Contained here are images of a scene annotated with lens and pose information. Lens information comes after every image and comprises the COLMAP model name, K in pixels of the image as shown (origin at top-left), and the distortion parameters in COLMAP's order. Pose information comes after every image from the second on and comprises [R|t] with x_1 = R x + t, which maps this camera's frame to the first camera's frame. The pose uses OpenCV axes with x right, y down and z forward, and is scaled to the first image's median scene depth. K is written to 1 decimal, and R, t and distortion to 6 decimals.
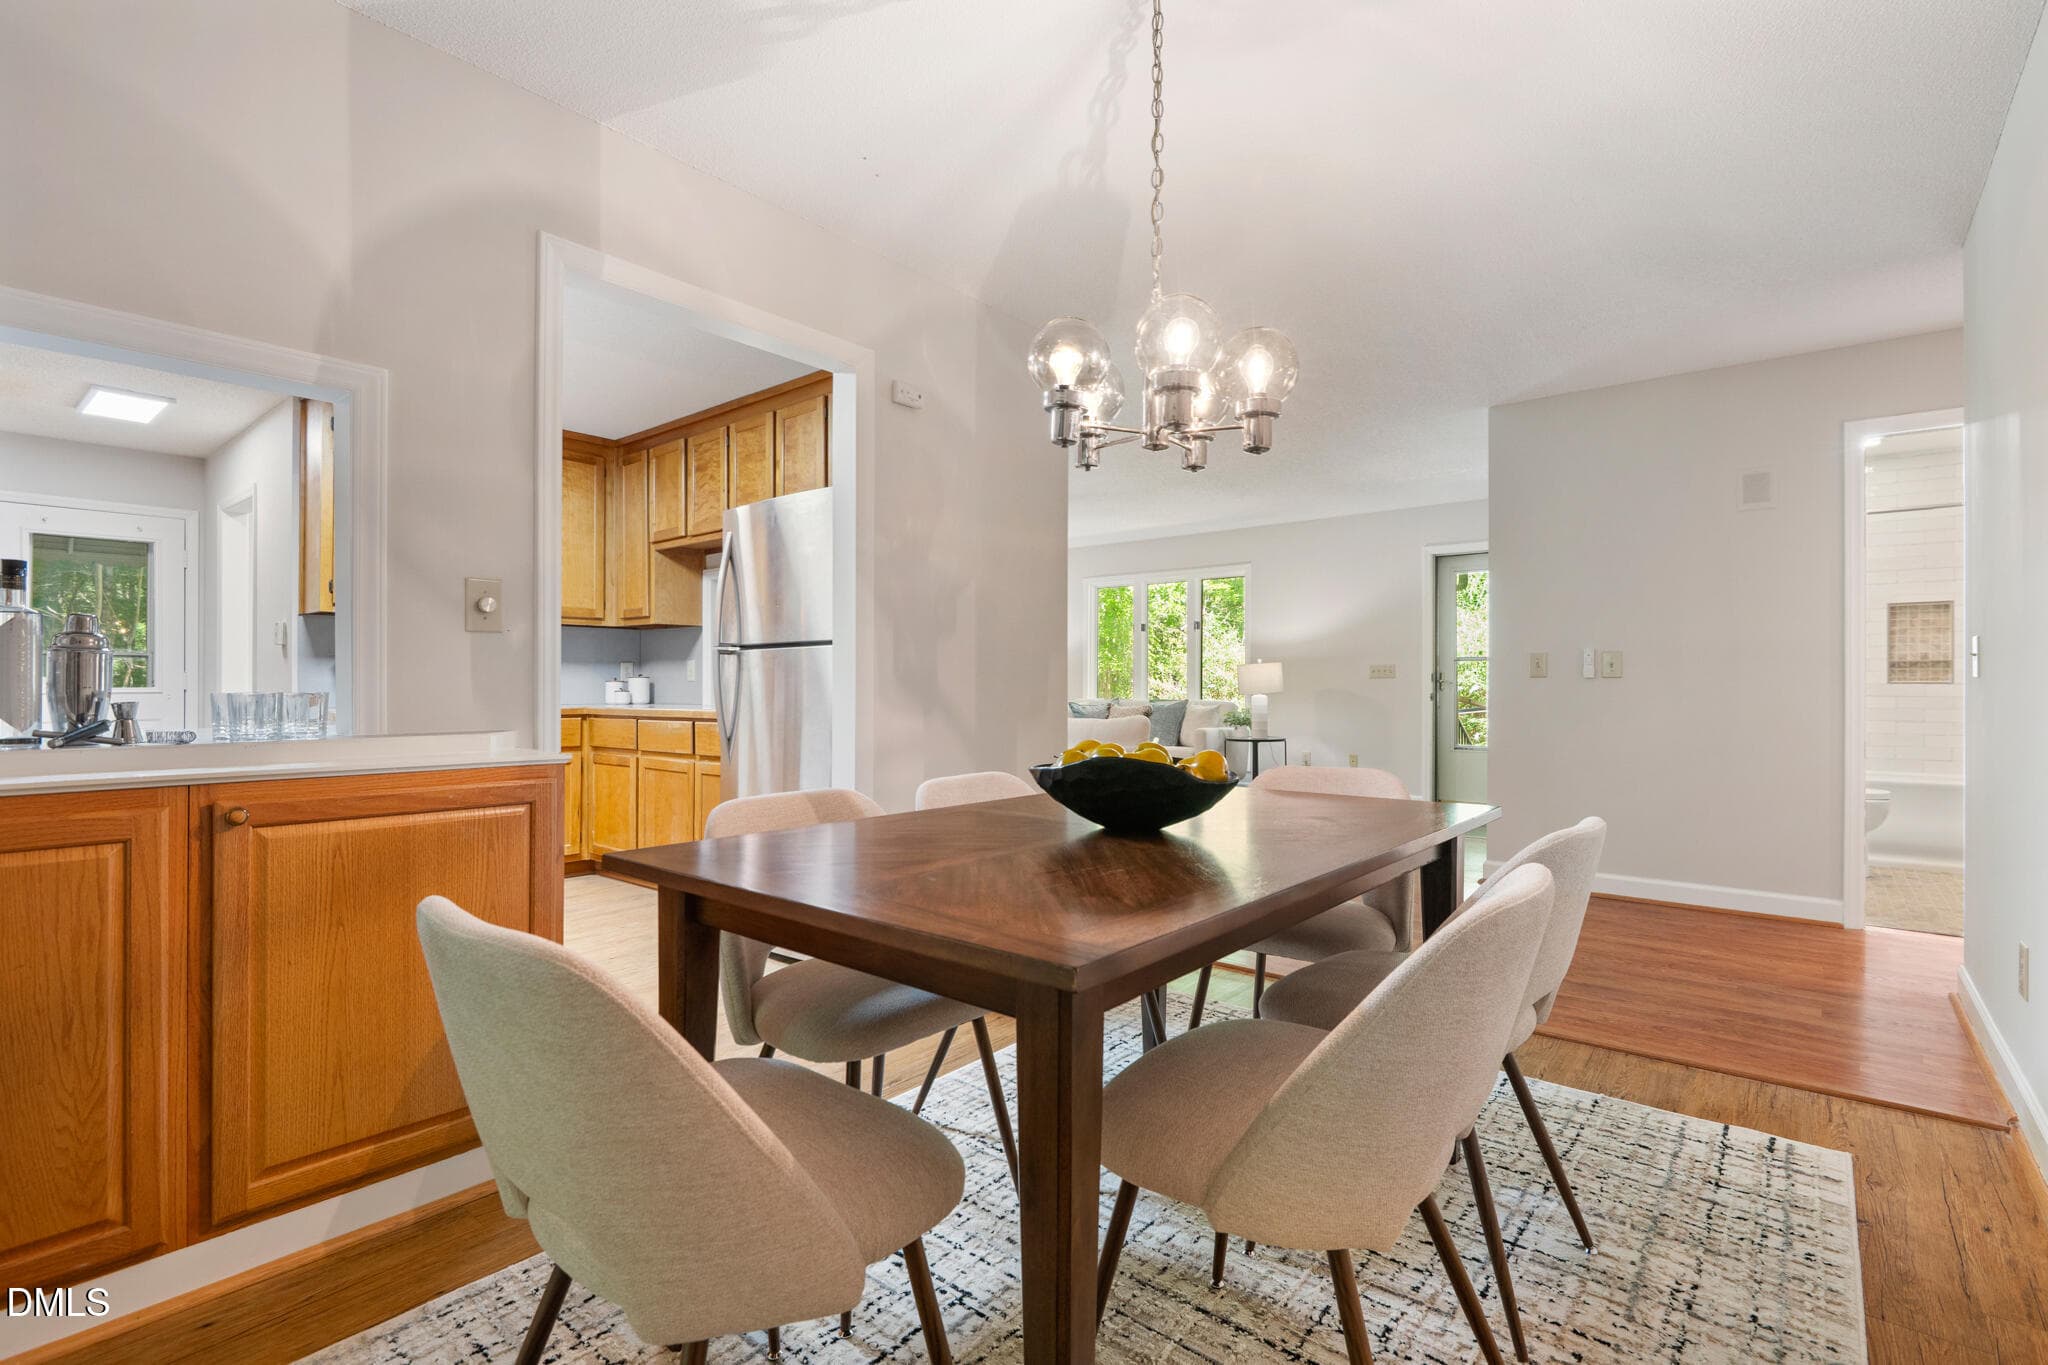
lens RADIAL K [[937.3, 0, 1017.2], [0, 937.3, 684.4], [0, 0, 1]] dist [-0.004248, -0.000423]
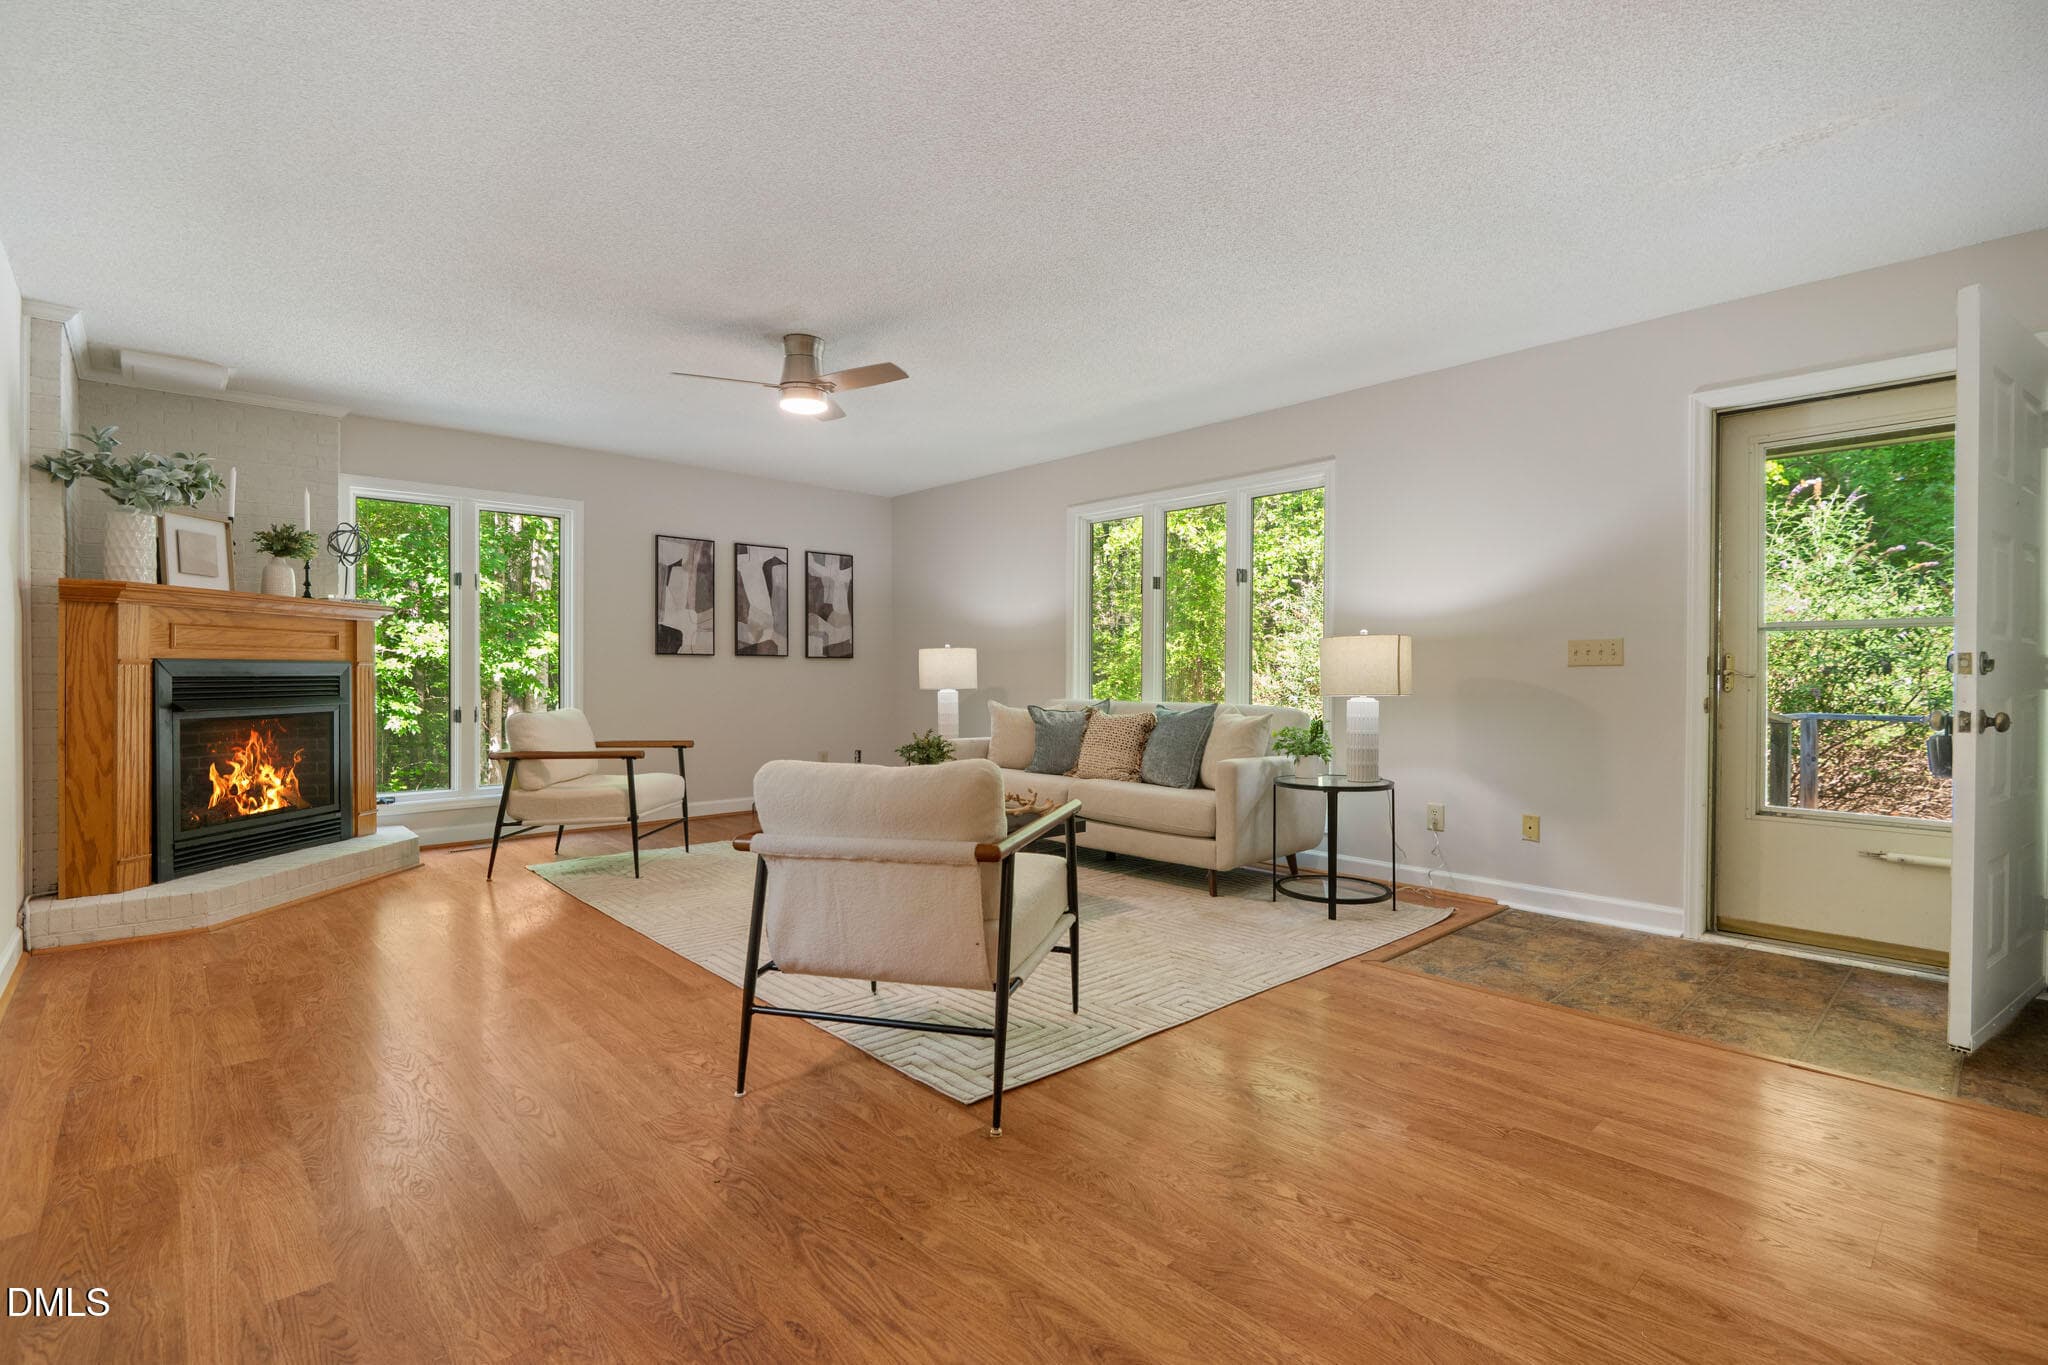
lens RADIAL K [[937.3, 0, 1037.0], [0, 937.3, 680.8], [0, 0, 1]] dist [-0.004248, -0.000423]
pose [[0.992462, 0.006143, -0.122400, 0.152374], [-0.006422, 0.999978, -0.001886, 0.003858], [0.122385, 0.002658, 0.992479, 0.460349]]
